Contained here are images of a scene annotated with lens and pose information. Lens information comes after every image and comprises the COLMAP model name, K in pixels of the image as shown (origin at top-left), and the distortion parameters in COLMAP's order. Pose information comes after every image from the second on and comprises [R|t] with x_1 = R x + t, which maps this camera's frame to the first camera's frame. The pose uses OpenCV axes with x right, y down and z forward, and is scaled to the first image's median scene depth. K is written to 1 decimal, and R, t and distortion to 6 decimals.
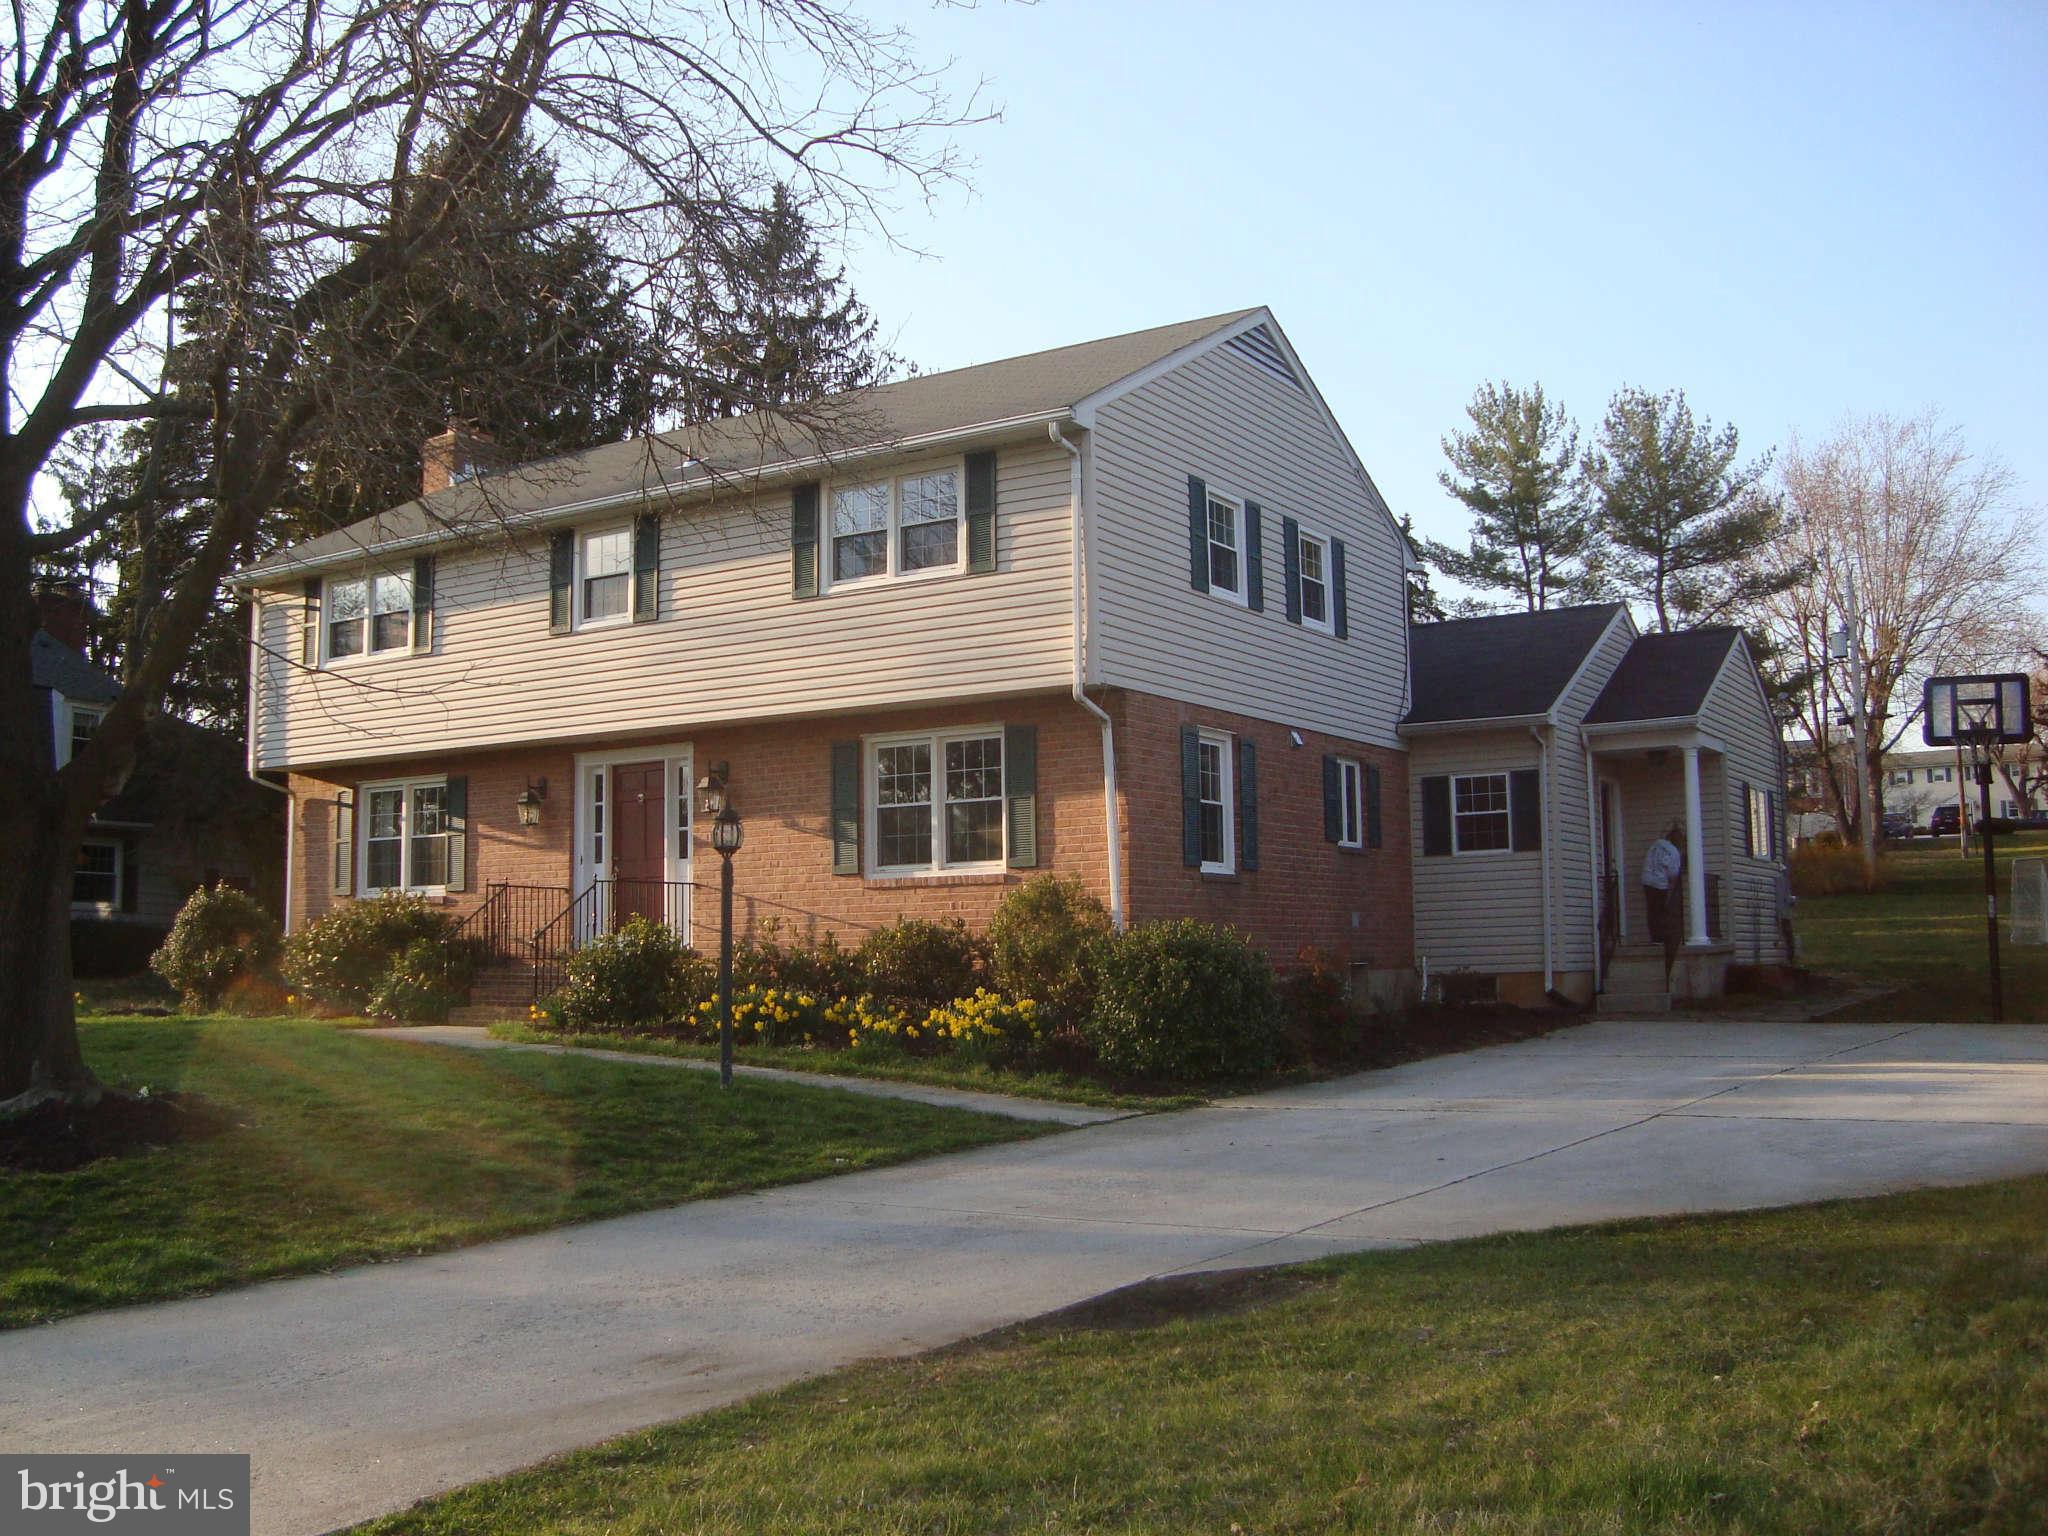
lens RADIAL K [[1993.4, 0, 1024.0], [0, 1993.4, 768.0], [0, 0, 1]] dist [-0.216899, 0.279102]
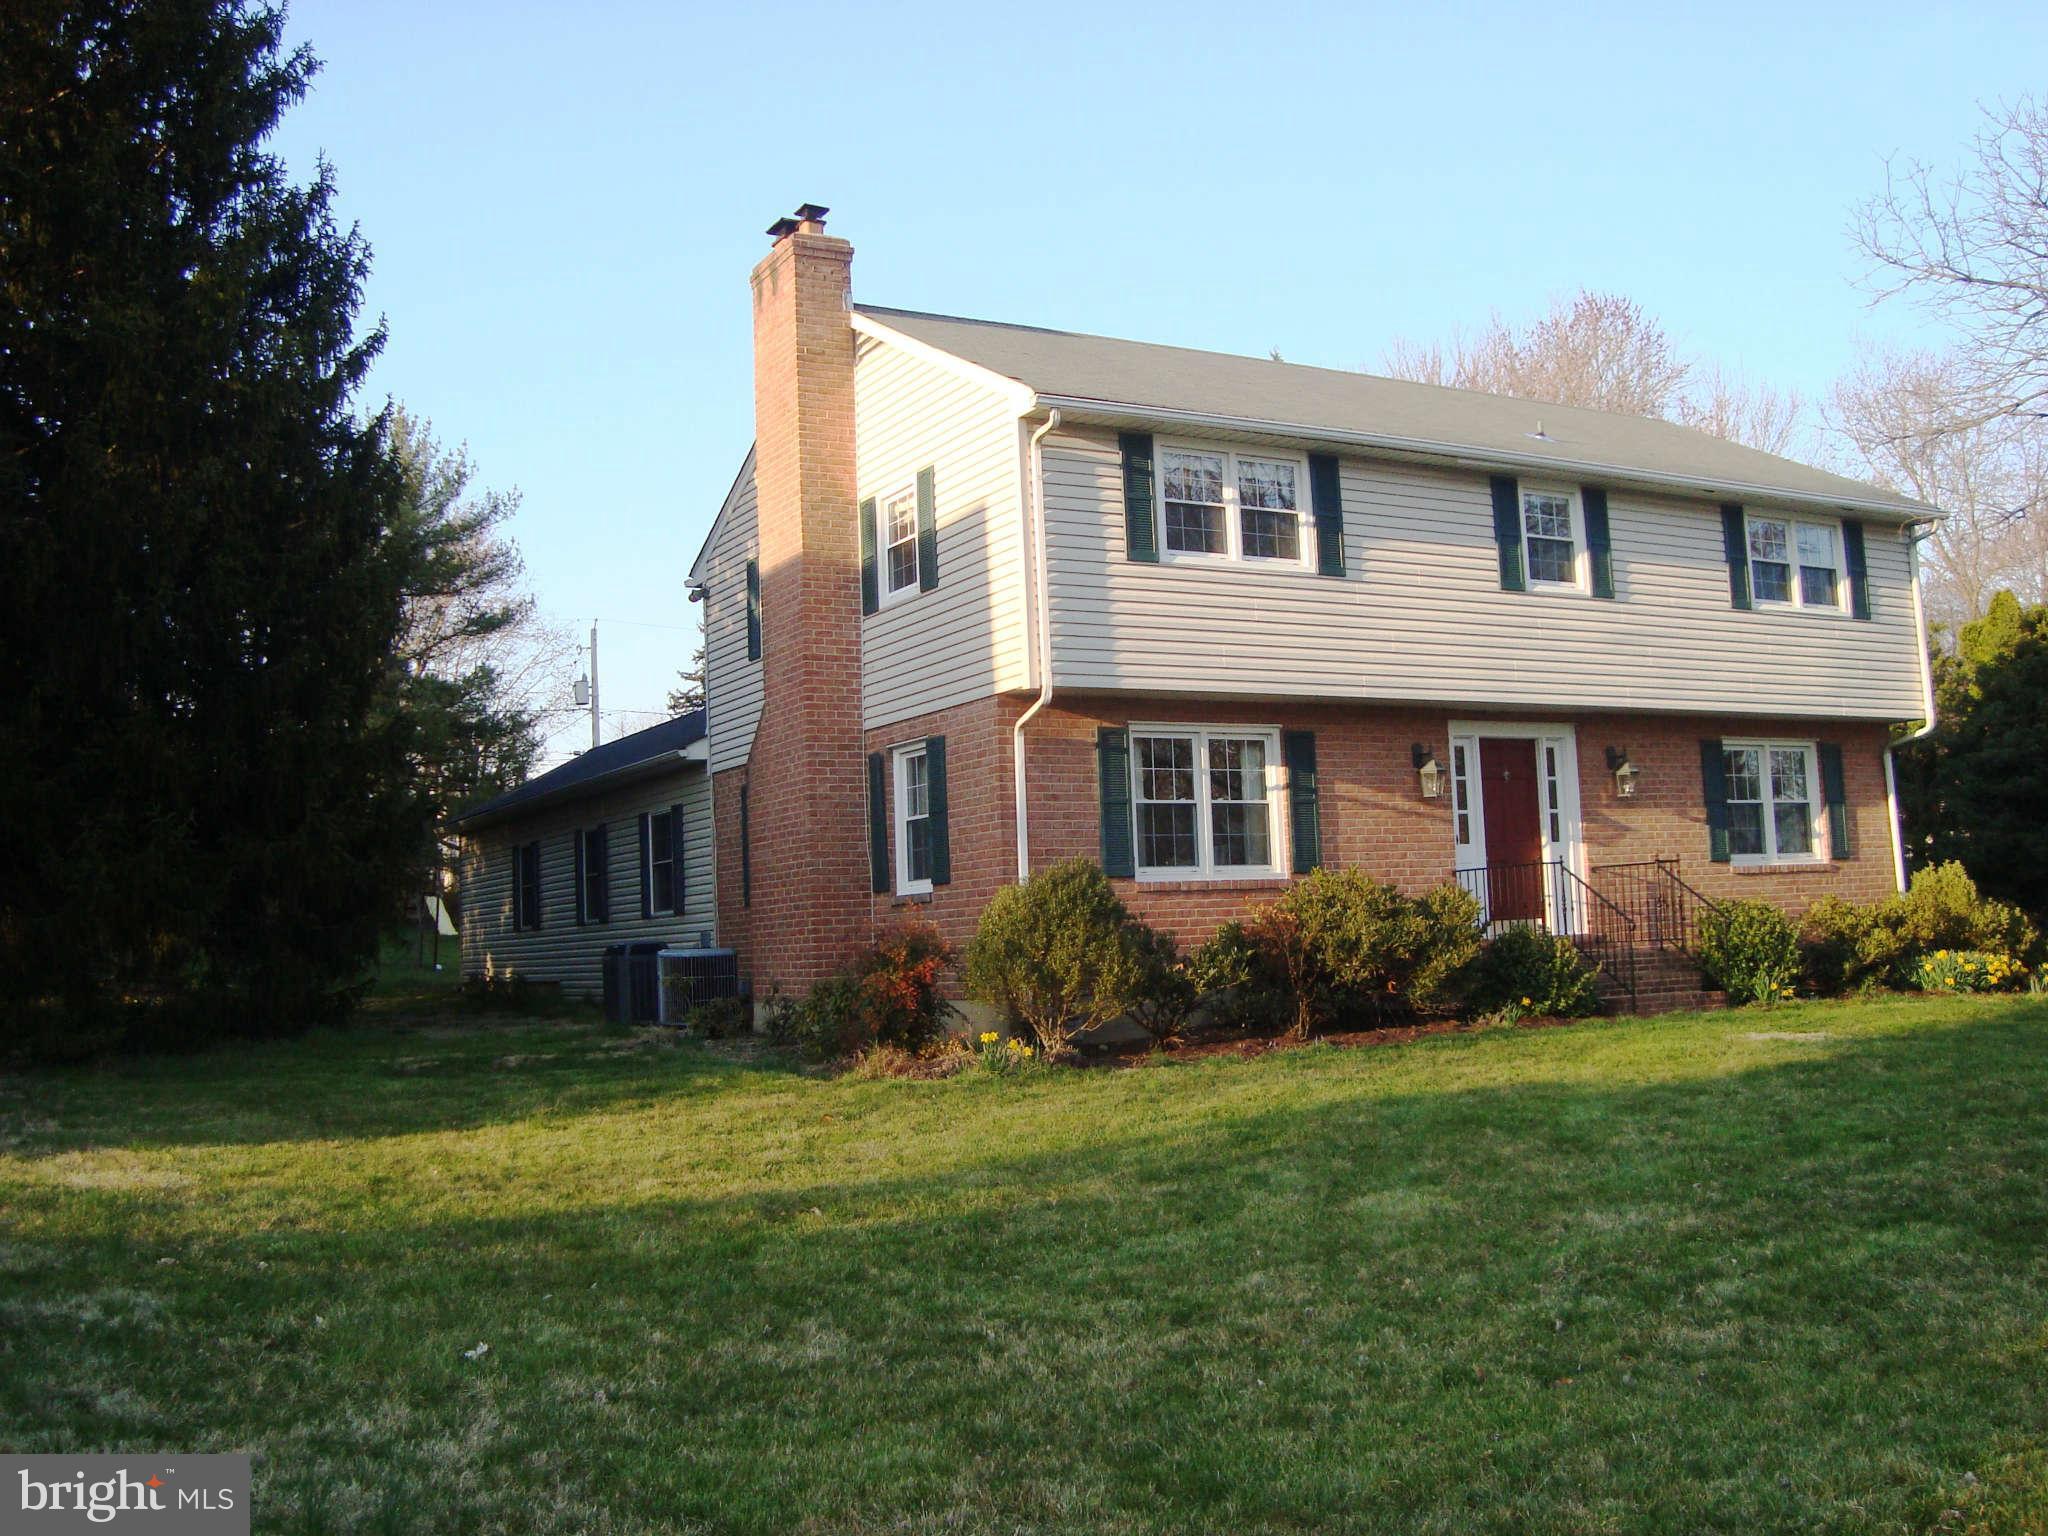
lens RADIAL K [[1993.4, 0, 1024.0], [0, 1993.4, 768.0], [0, 0, 1]] dist [-0.216899, 0.279102]
pose [[0.460104, 0.081165, 0.884148, -1.144870], [-0.048997, 0.996616, -0.065992, 0.086072], [-0.886512, -0.012957, 0.462524, 0.785786]]
